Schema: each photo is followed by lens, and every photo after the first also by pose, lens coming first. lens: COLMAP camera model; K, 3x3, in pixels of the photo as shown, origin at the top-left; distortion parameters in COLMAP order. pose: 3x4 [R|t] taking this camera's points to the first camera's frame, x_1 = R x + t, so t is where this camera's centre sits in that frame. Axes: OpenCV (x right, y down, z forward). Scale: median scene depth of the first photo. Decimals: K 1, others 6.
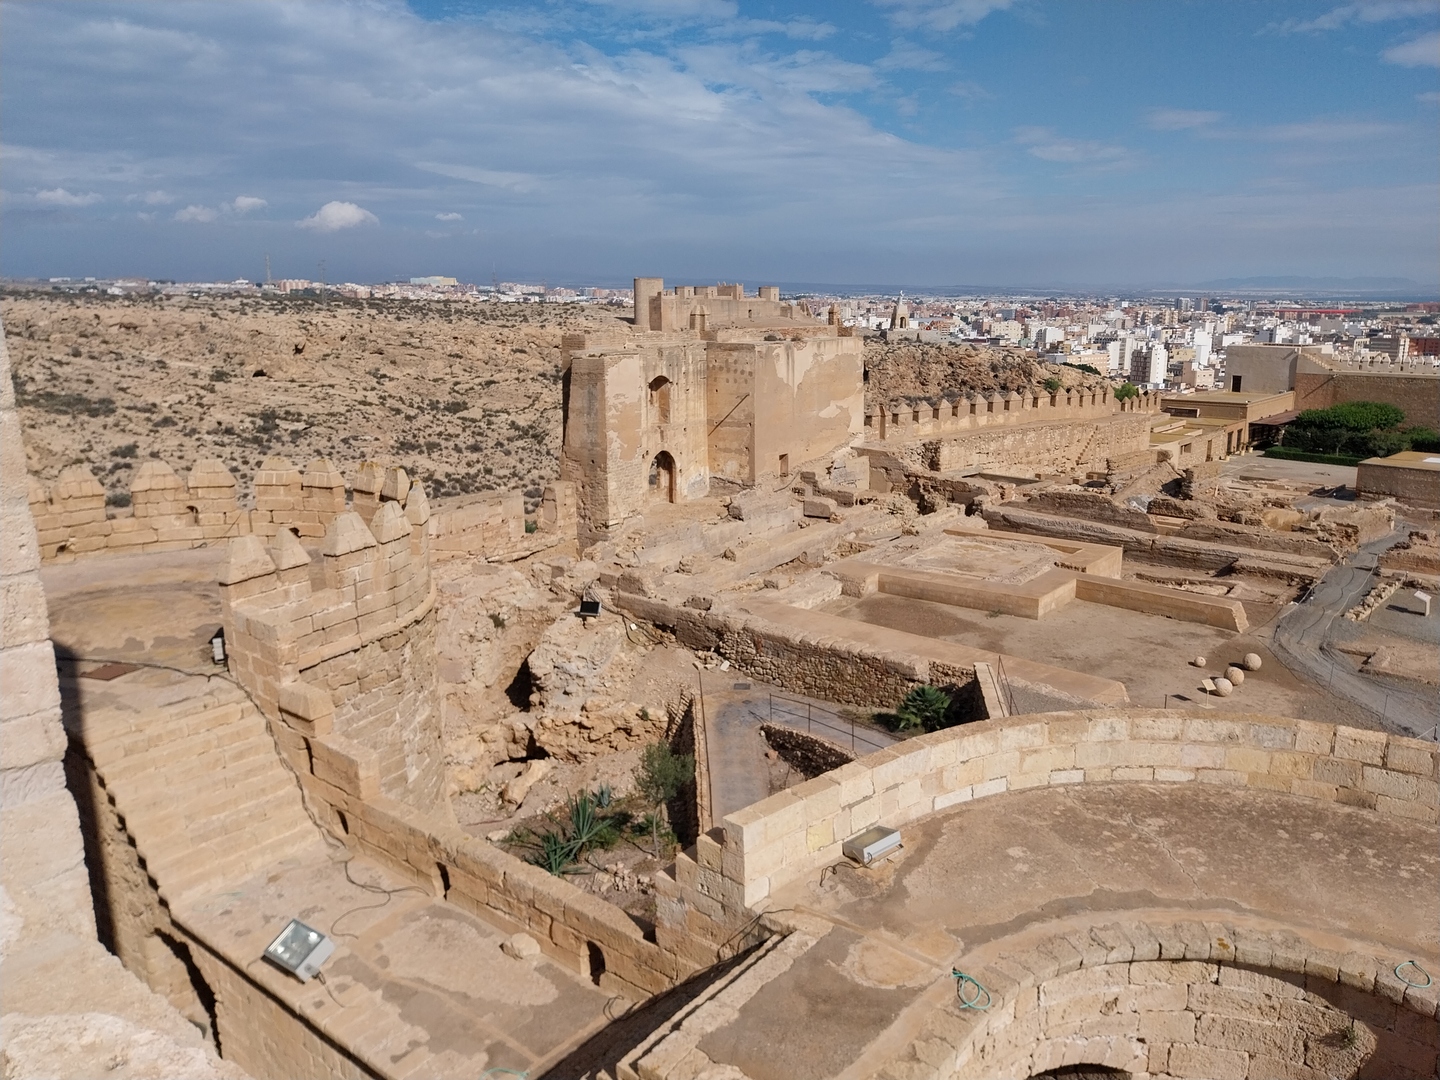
lens RADIAL K [[1086.8, 0, 726.5], [0, 1086.8, 535.7], [0, 0, 1]] dist [0.090604, -0.172709]
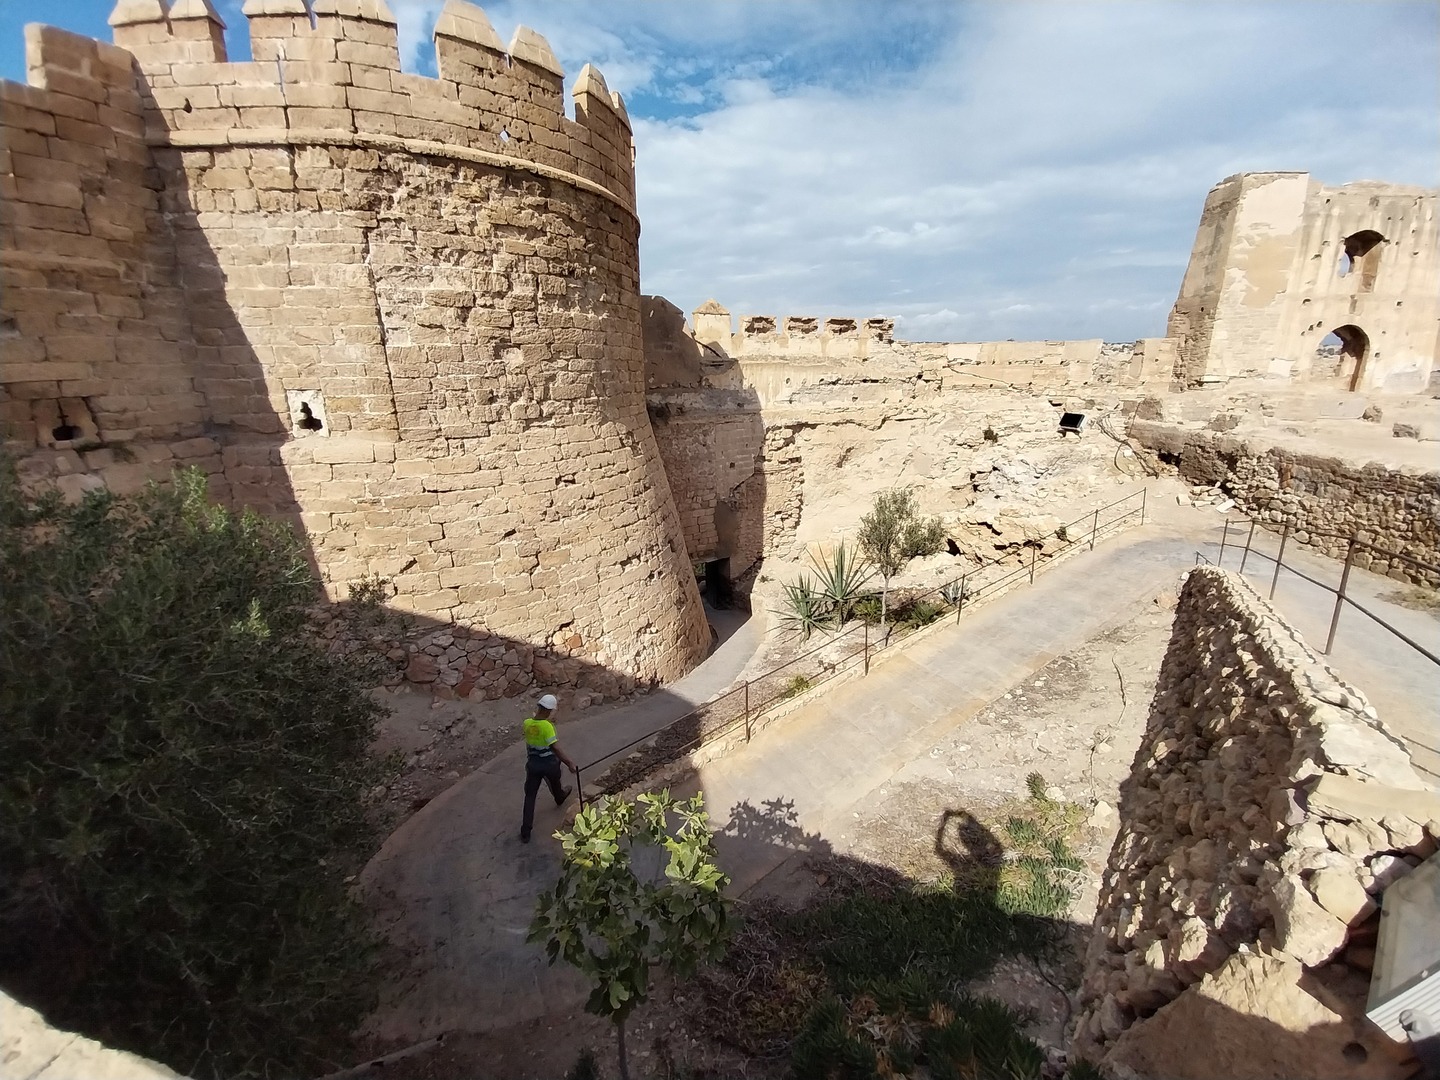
lens RADIAL K [[553.9, 0, 718.4], [0, 553.9, 519.3], [0, 0, 1]] dist [0.030388, -0.019599]
pose [[0.492080, 0.224894, -0.840999, 0.132258], [-0.180572, 0.971413, 0.154114, 0.122554], [0.851617, 0.076025, 0.518622, 0.506117]]
